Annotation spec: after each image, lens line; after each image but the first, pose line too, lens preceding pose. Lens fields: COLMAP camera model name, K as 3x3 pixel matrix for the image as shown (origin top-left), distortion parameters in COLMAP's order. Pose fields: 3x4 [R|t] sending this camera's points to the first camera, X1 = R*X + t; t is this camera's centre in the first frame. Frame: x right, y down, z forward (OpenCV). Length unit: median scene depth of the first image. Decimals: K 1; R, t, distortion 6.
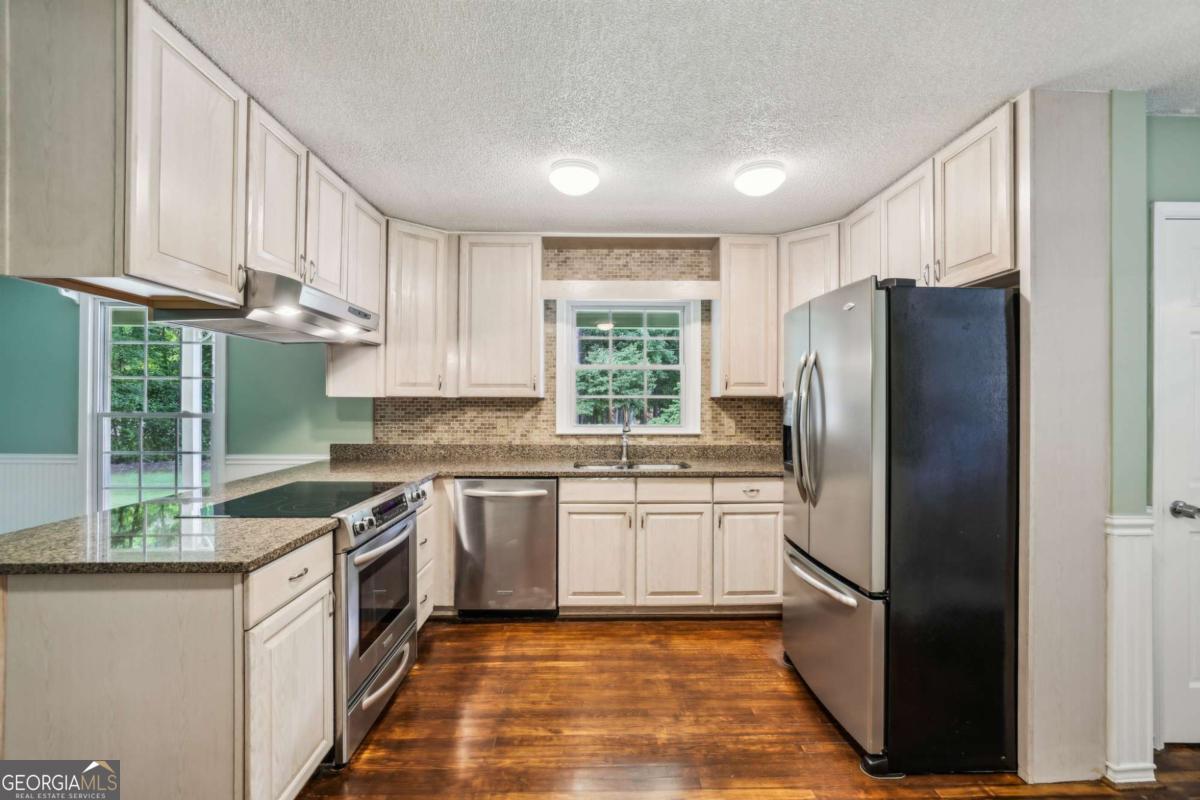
lens RADIAL K [[520.3, 0, 601.7], [0, 520.3, 393.8], [0, 0, 1]] dist [-0.025006, 0.011032]
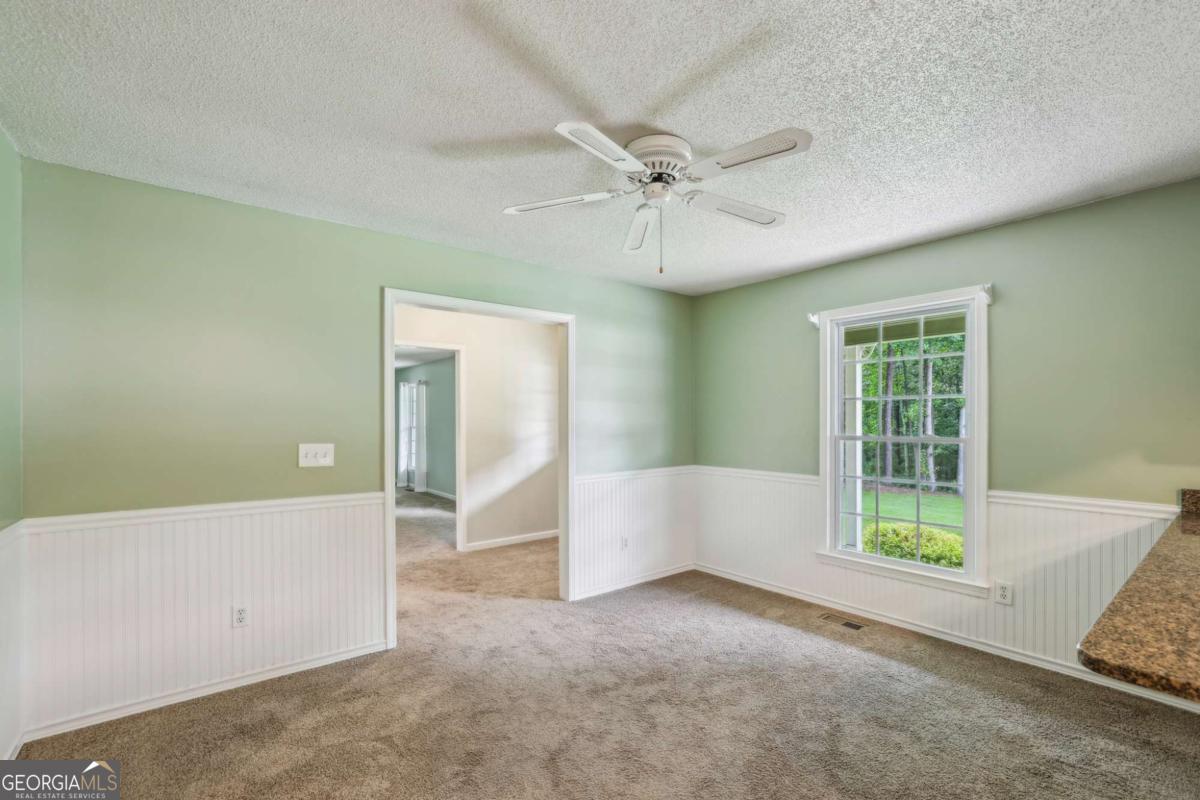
lens RADIAL K [[520.3, 0, 595.8], [0, 520.3, 422.8], [0, 0, 1]] dist [-0.025006, 0.011032]
pose [[0.601344, -0.004282, -0.798979, -0.543779], [0.010157, 0.999946, 0.002286, 0.005130], [0.798926, -0.009490, 0.601355, 0.025696]]
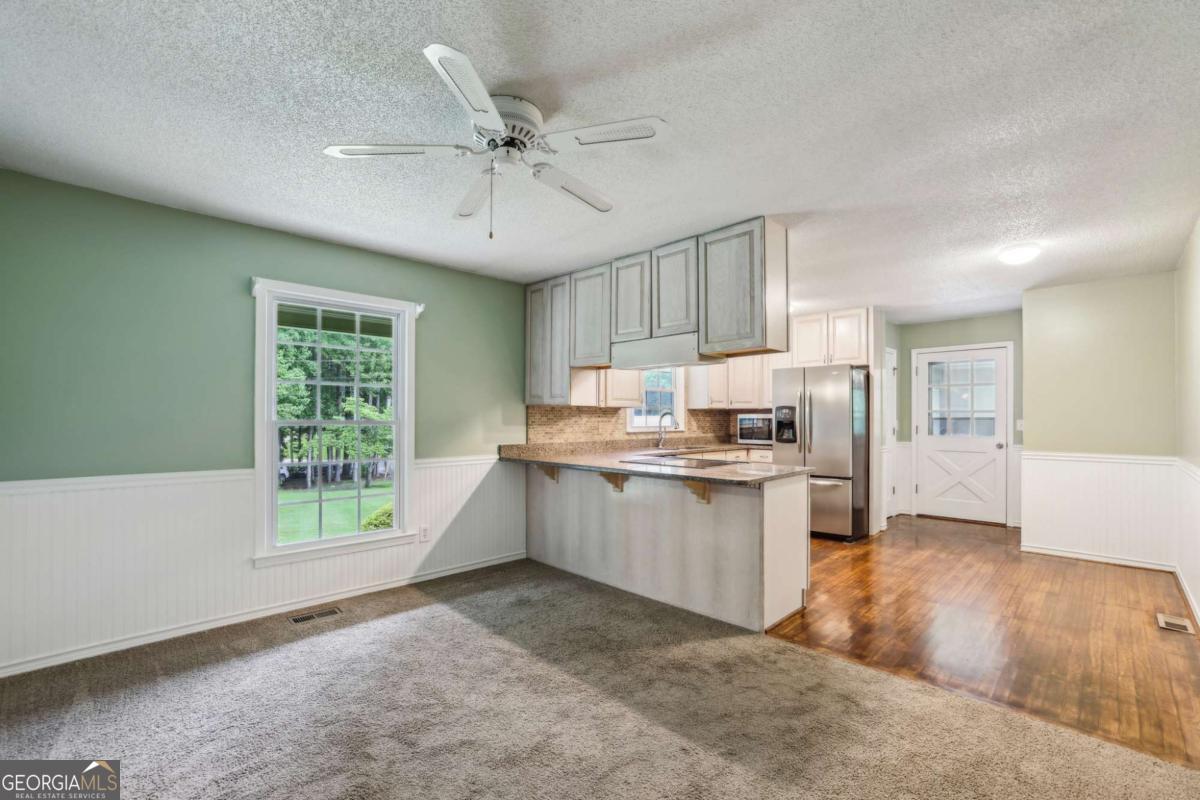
lens RADIAL K [[520.3, 0, 607.5], [0, 520.3, 411.6], [0, 0, 1]] dist [-0.025006, 0.011032]
pose [[0.720965, 0.002795, 0.692966, -1.404805], [-0.004743, 0.999988, 0.000901, 0.018925], [-0.692955, -0.003936, 0.720970, -0.062913]]
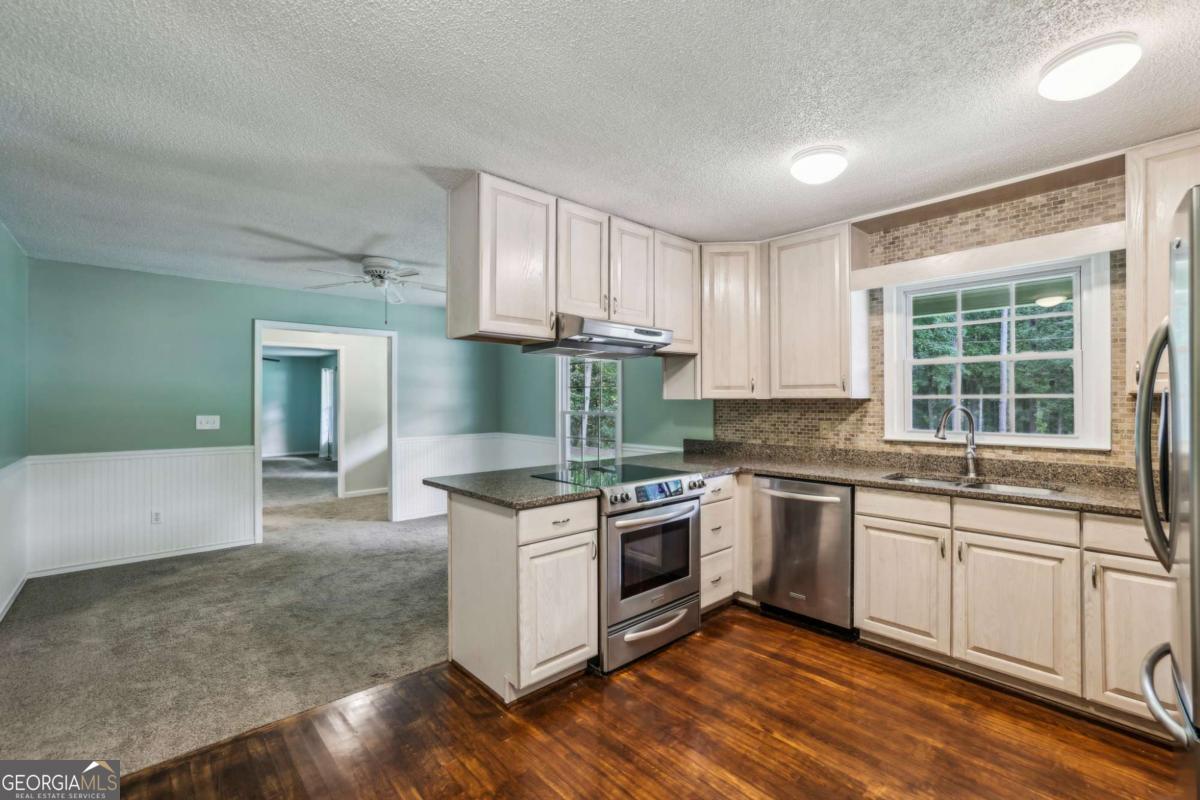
lens RADIAL K [[520.3, 0, 598.1], [0, 520.3, 397.6], [0, 0, 1]] dist [-0.025006, 0.011032]
pose [[0.650730, -0.011145, -0.759227, 0.315406], [0.011170, 0.999925, -0.005105, 0.005705], [0.759227, -0.005159, 0.650806, 0.067951]]
